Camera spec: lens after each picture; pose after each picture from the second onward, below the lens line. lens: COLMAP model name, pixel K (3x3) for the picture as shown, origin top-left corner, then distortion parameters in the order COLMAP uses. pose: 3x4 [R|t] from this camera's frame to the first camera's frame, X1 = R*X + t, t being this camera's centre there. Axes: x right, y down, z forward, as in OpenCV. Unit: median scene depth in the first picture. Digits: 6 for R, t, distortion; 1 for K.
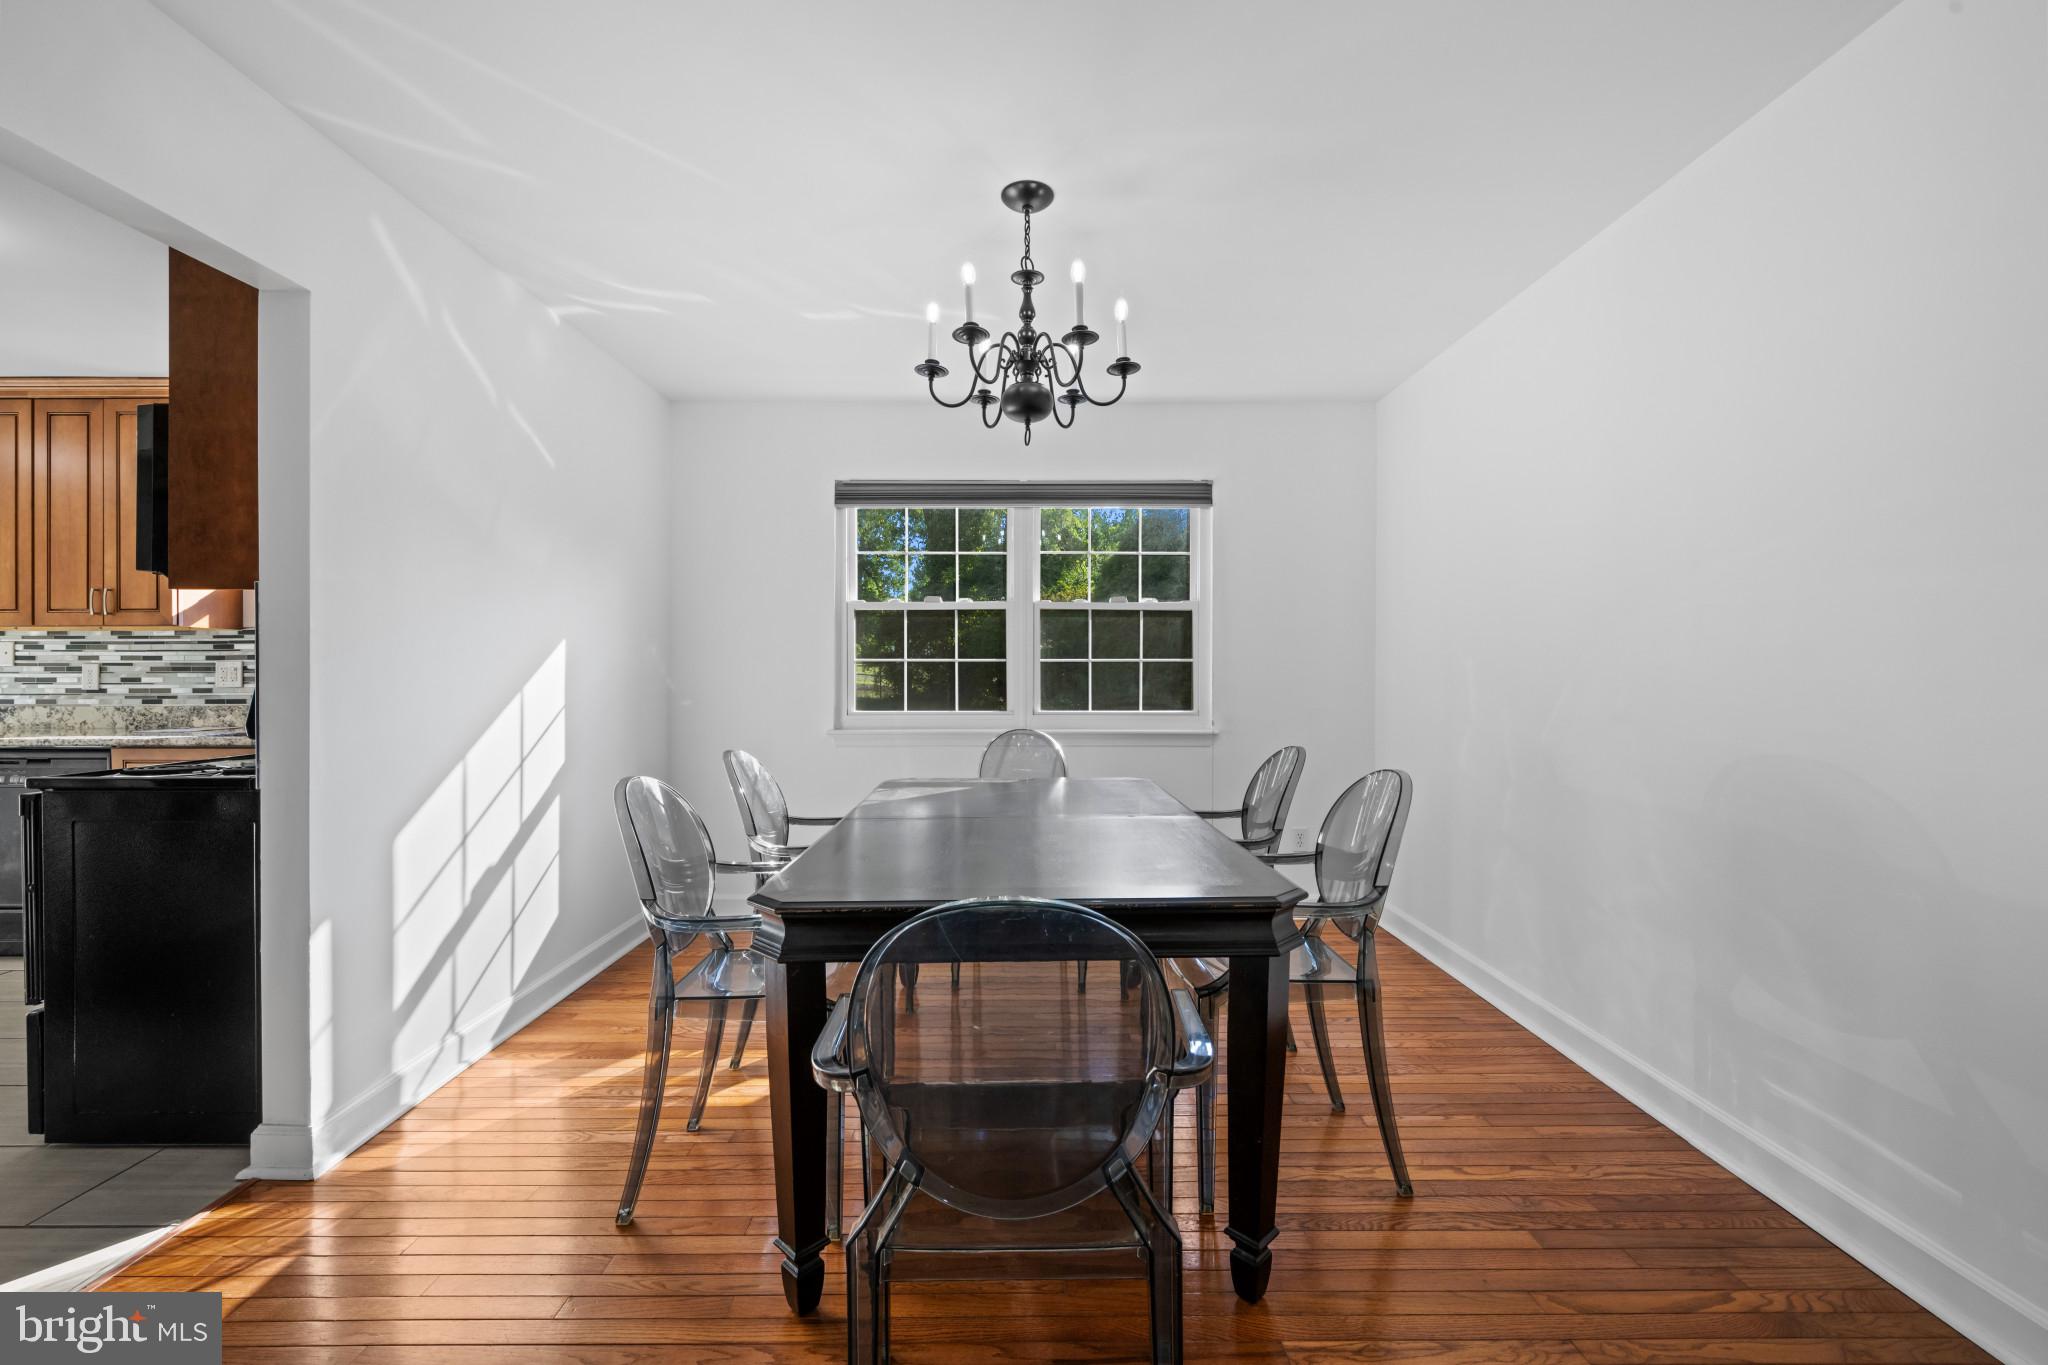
lens RADIAL K [[832.9, 0, 1027.8], [0, 832.9, 675.0], [0, 0, 1]] dist [-0.001078, -0.000191]
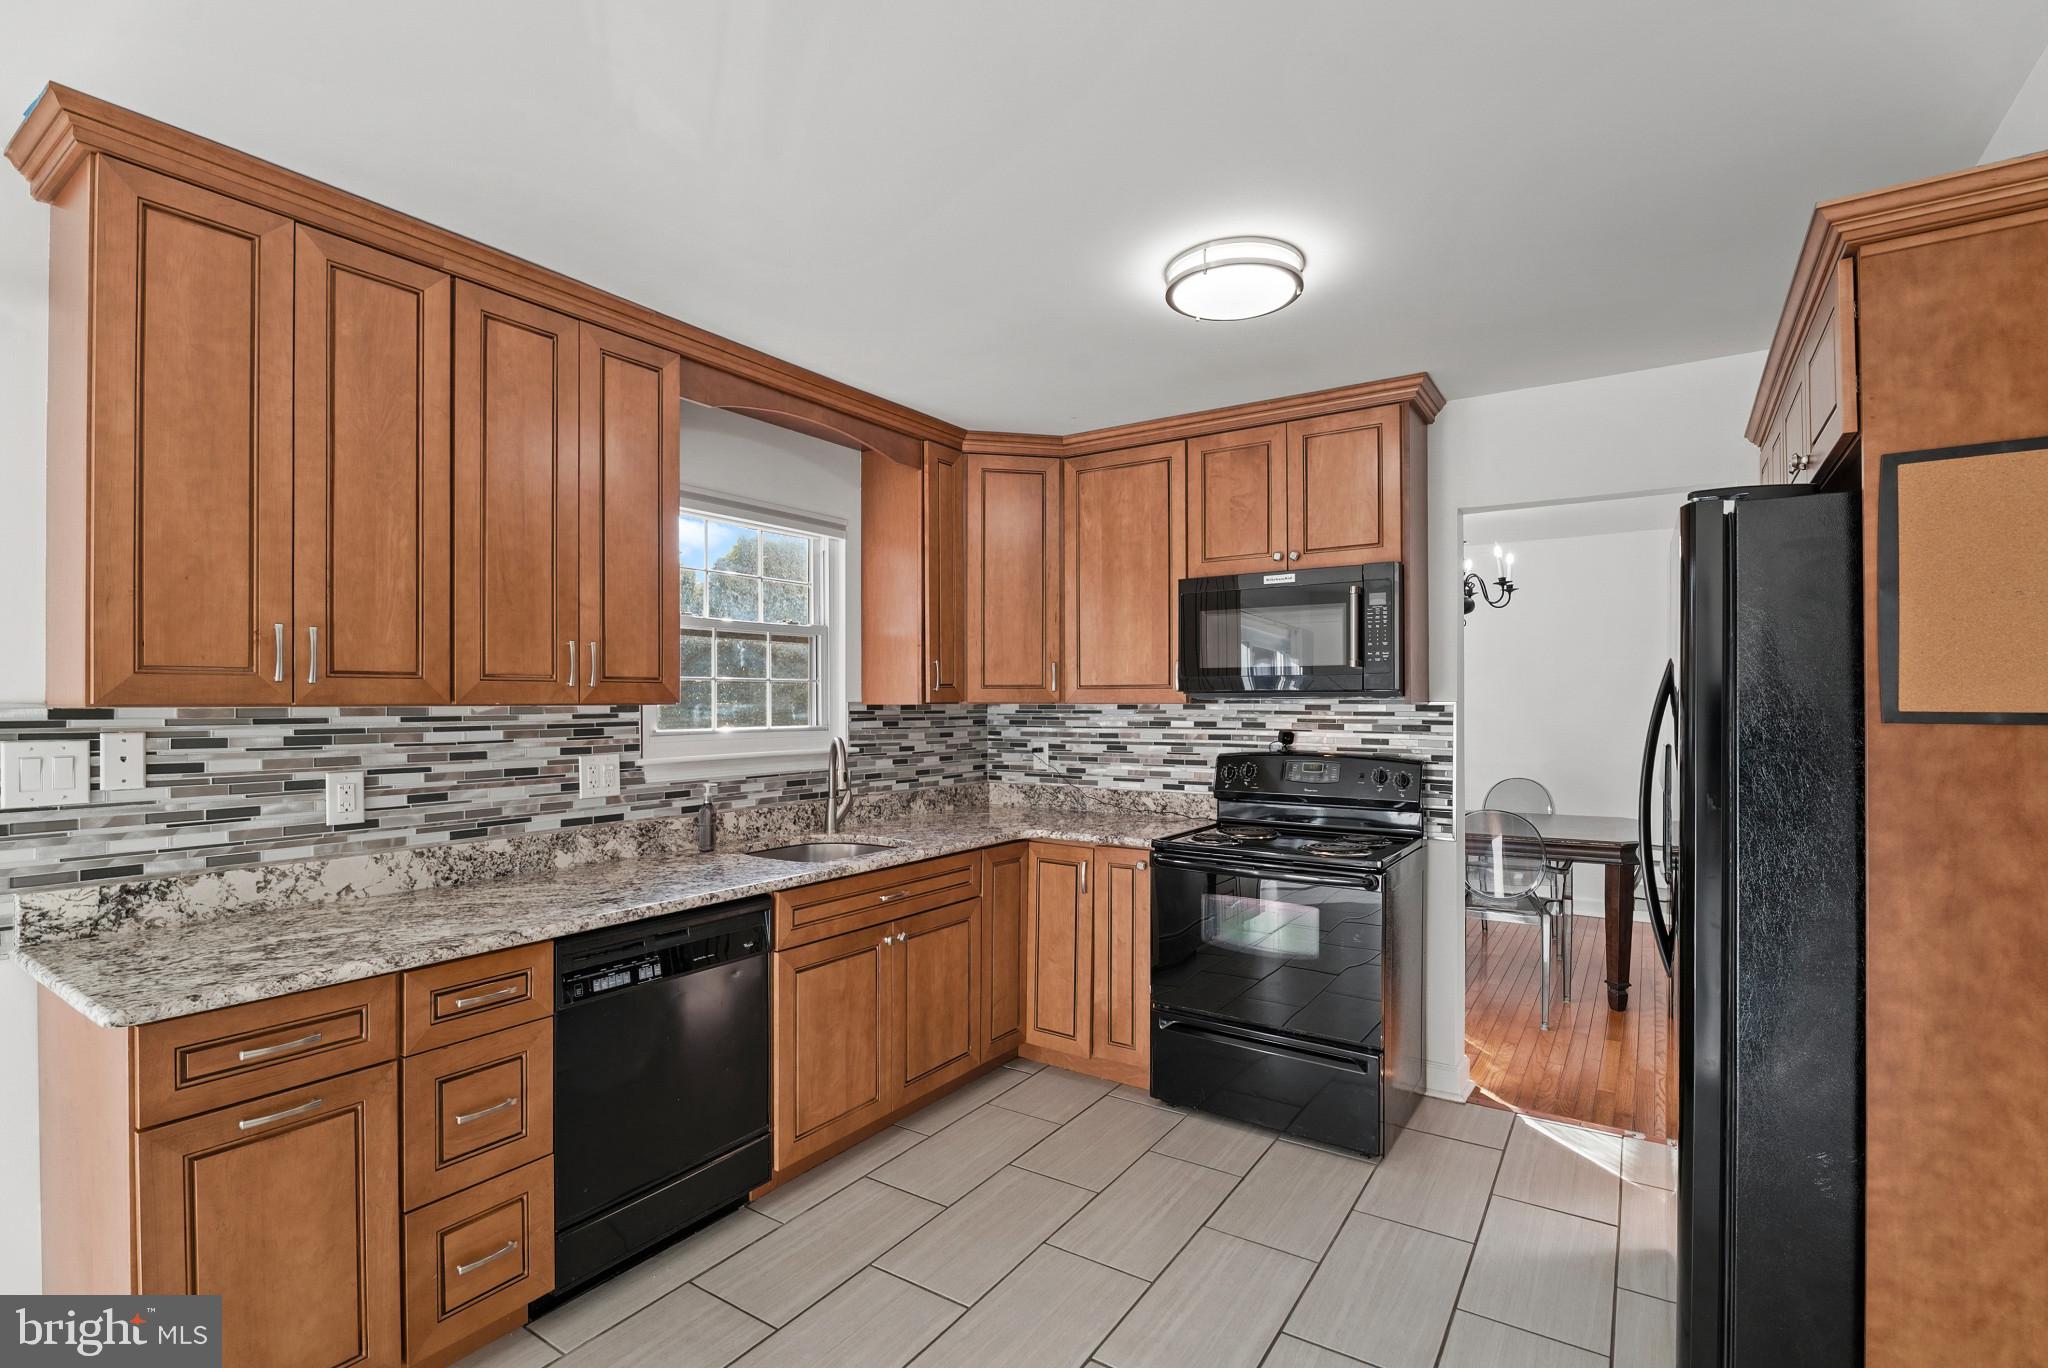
lens RADIAL K [[947.8, 0, 1023.6], [0, 947.8, 699.1], [0, 0, 1]] dist [-0.011488, -0.000407]
pose [[0.560755, 0.003440, 0.827975, -1.368982], [0.001475, 0.999986, -0.005153, -0.054625], [-0.827980, 0.004111, 0.560742, 0.337584]]
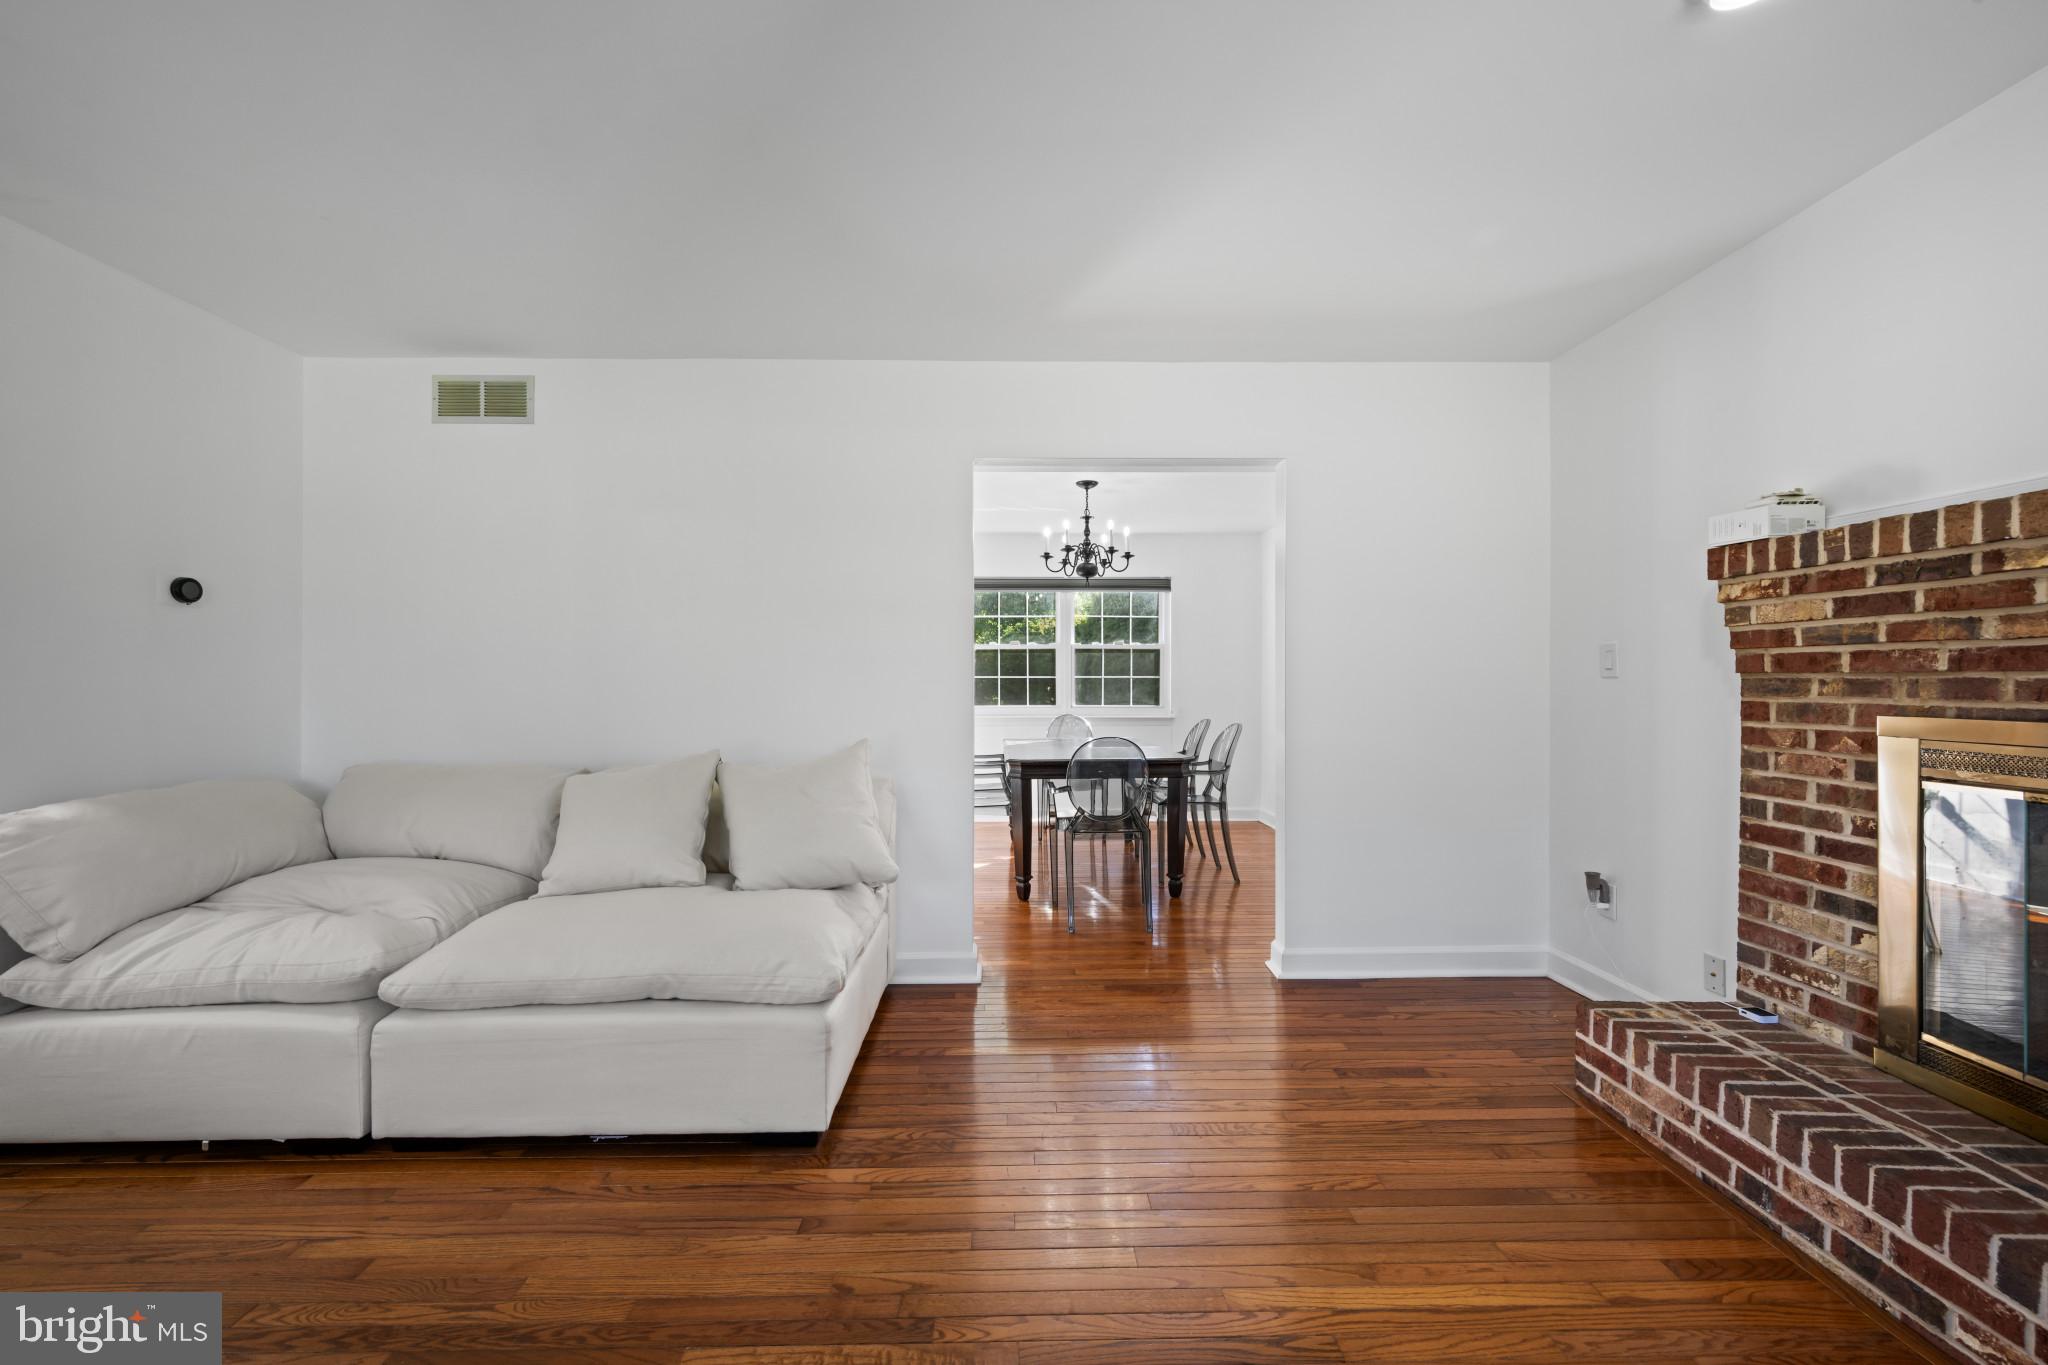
lens RADIAL K [[798.7, 0, 1023.9], [0, 798.7, 679.2], [0, 0, 1]] dist [-0.002410, -0.000006]
pose [[0.999898, -0.000074, 0.014268, -0.121239], [0.000173, 0.999976, -0.006989, -0.001007], [-0.014267, 0.006991, 0.999874, -0.722766]]
